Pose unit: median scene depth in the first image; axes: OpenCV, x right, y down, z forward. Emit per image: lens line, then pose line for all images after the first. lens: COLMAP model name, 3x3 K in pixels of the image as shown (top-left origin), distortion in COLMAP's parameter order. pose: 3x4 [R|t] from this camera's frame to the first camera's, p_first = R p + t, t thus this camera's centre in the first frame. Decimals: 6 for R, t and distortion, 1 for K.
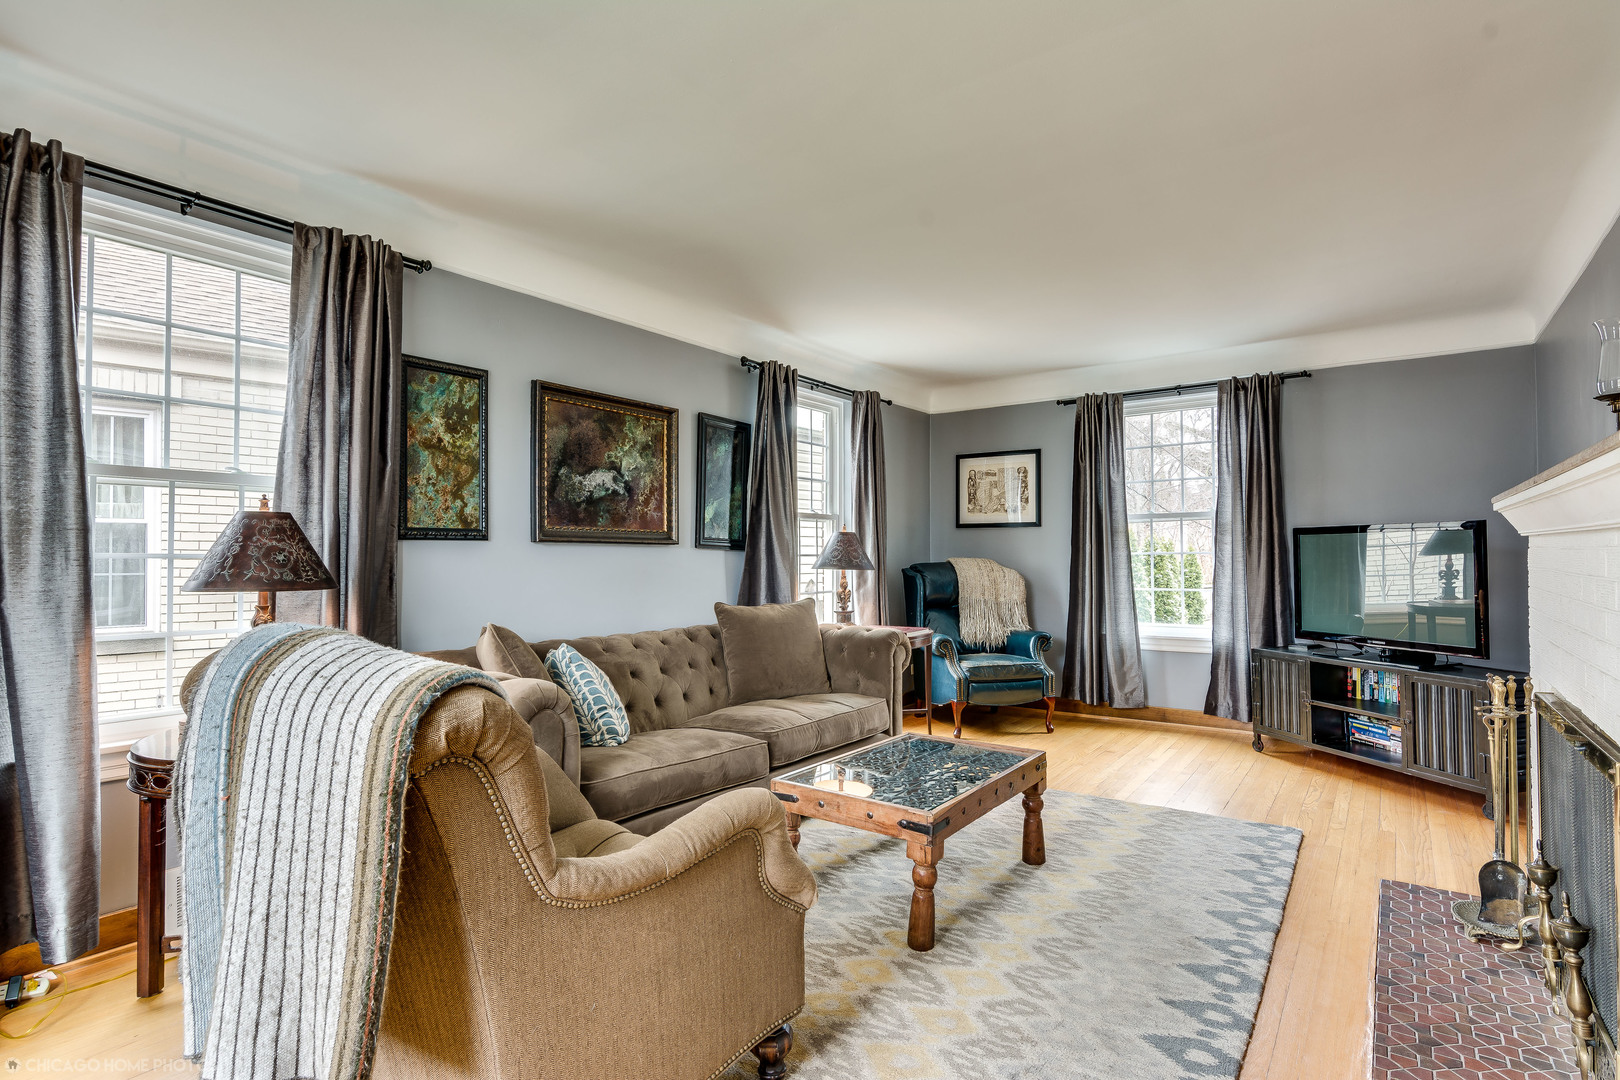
lens RADIAL K [[791.7, 0, 799.1], [0, 791.7, 548.2], [0, 0, 1]] dist [0.001191, -0.000516]
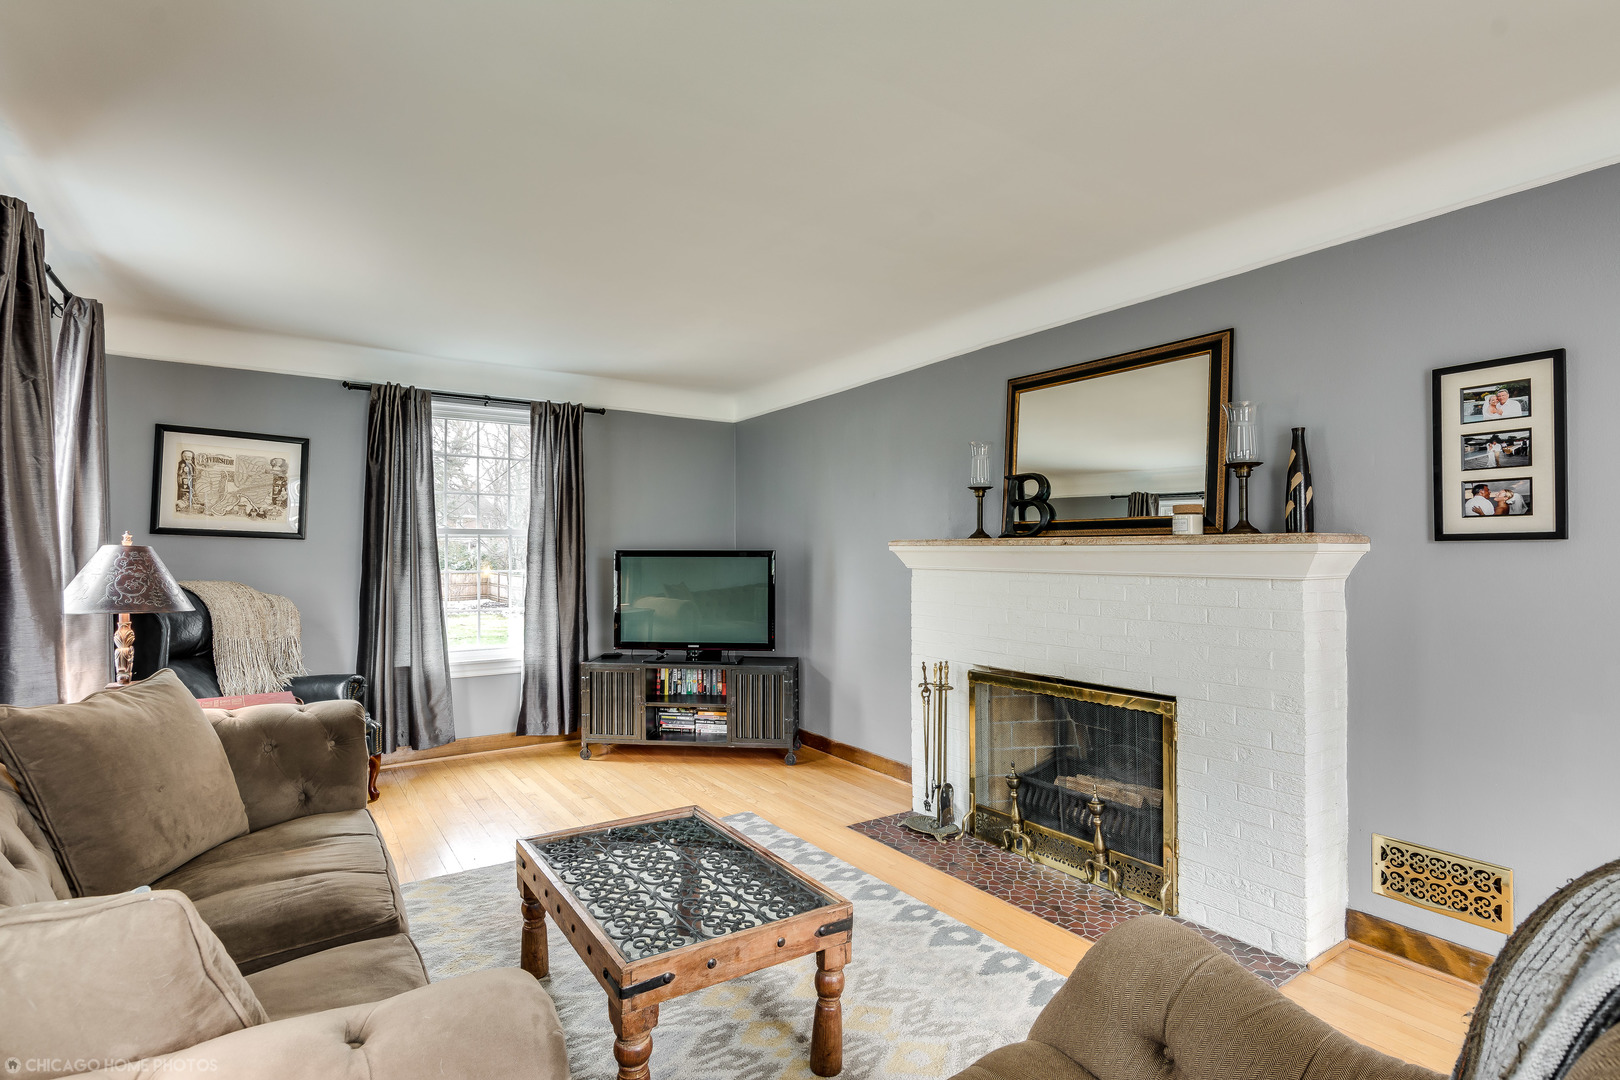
lens RADIAL K [[791.7, 0, 799.1], [0, 791.7, 548.2], [0, 0, 1]] dist [0.001191, -0.000516]
pose [[0.353475, 0.014379, 0.935333, -0.289443], [-0.011984, 0.999869, -0.010842, -0.017430], [-0.935367, -0.007377, 0.353601, 0.327756]]
